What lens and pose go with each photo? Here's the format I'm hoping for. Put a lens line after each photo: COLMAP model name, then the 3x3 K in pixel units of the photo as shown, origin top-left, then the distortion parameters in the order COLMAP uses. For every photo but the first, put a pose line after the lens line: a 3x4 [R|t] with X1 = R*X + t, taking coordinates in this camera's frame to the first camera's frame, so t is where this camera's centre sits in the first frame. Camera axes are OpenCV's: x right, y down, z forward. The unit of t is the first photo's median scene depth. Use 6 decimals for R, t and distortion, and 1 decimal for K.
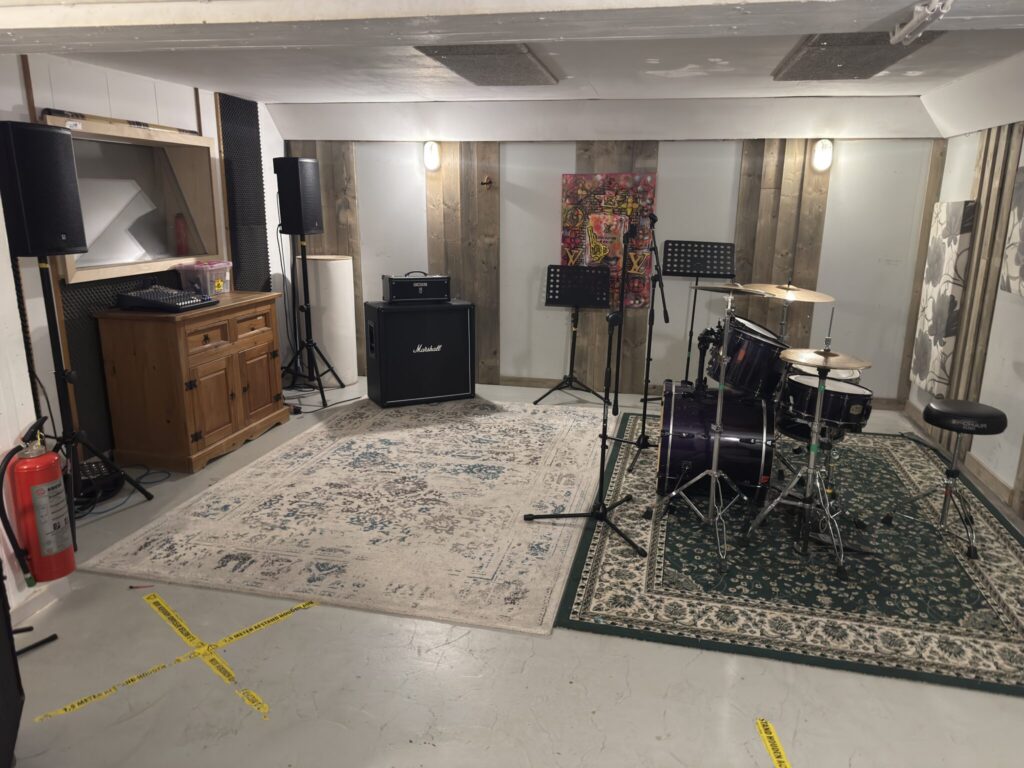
lens RADIAL K [[724.7, 0, 513.6], [0, 724.7, 383.6], [0, 0, 1]] dist [-0.041325, -0.014525]
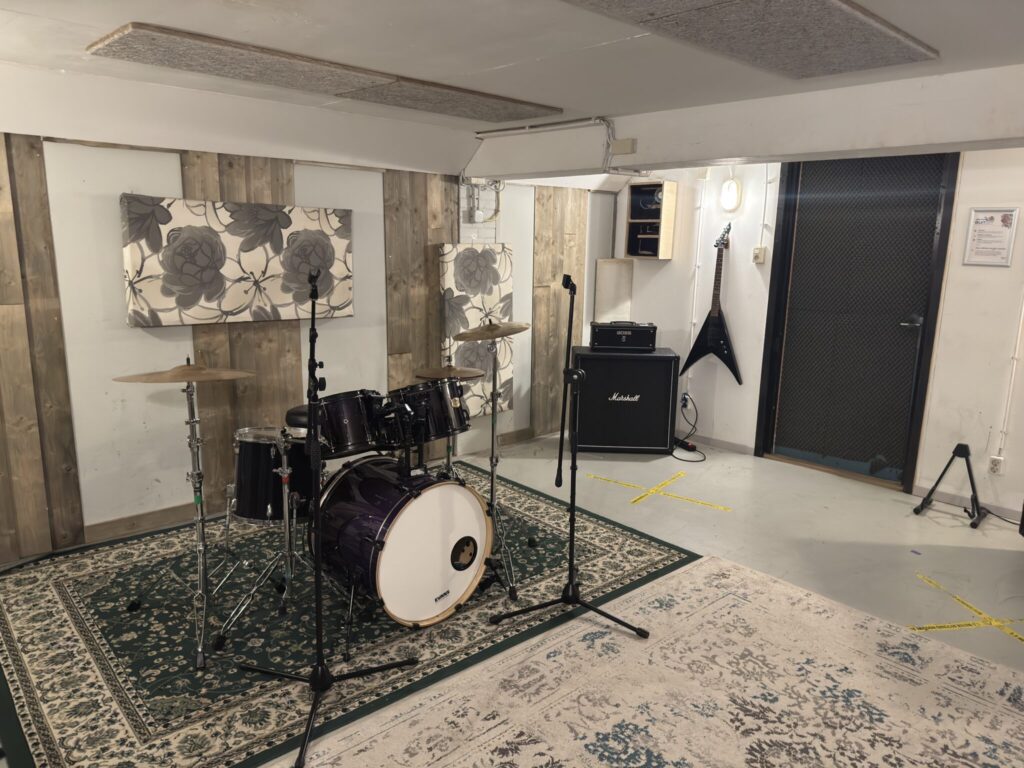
lens RADIAL K [[724.7, 0, 509.4], [0, 724.7, 385.2], [0, 0, 1]] dist [-0.041325, -0.014525]
pose [[-0.825370, -0.135062, 0.548200, -0.278186], [0.113162, 0.911688, 0.394994, -0.429386], [-0.553136, 0.388051, -0.737195, 1.685479]]
